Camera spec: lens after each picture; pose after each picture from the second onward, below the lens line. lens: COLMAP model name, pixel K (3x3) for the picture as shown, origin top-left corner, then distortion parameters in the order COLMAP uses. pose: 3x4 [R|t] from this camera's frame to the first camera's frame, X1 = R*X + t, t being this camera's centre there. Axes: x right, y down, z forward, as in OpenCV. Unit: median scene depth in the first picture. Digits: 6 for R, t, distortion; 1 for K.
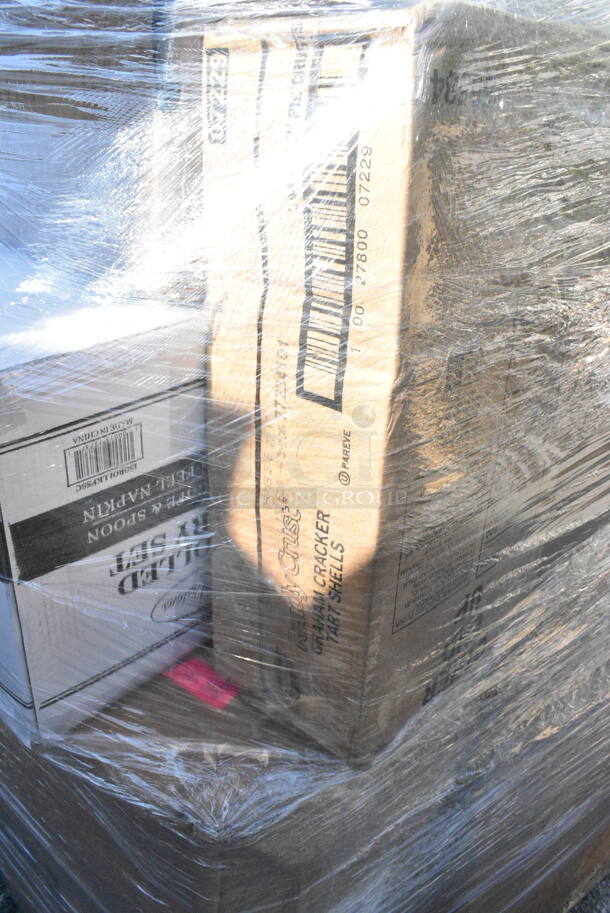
lens RADIAL K [[783.3, 0, 305.0], [0, 783.3, 456.5], [0, 0, 1]] dist [-0.017742, 0.009997]
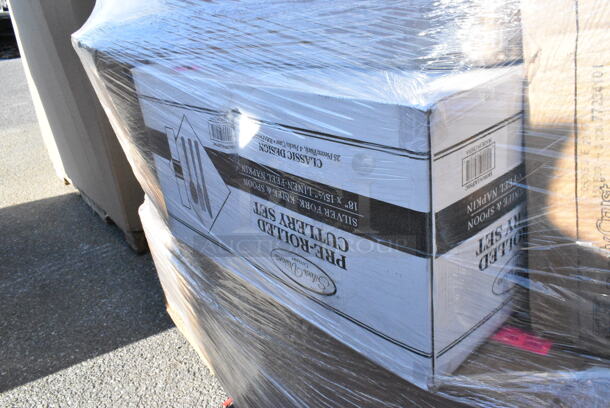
lens RADIAL K [[523.4, 0, 305.0], [0, 523.4, 204.0], [0, 0, 1]] dist [-0.017742, 0.009997]
pose [[0.978489, -0.149146, -0.142529, -0.422440], [0.130859, 0.982829, -0.130088, 0.148400], [0.159484, 0.108638, 0.981205, -0.009826]]
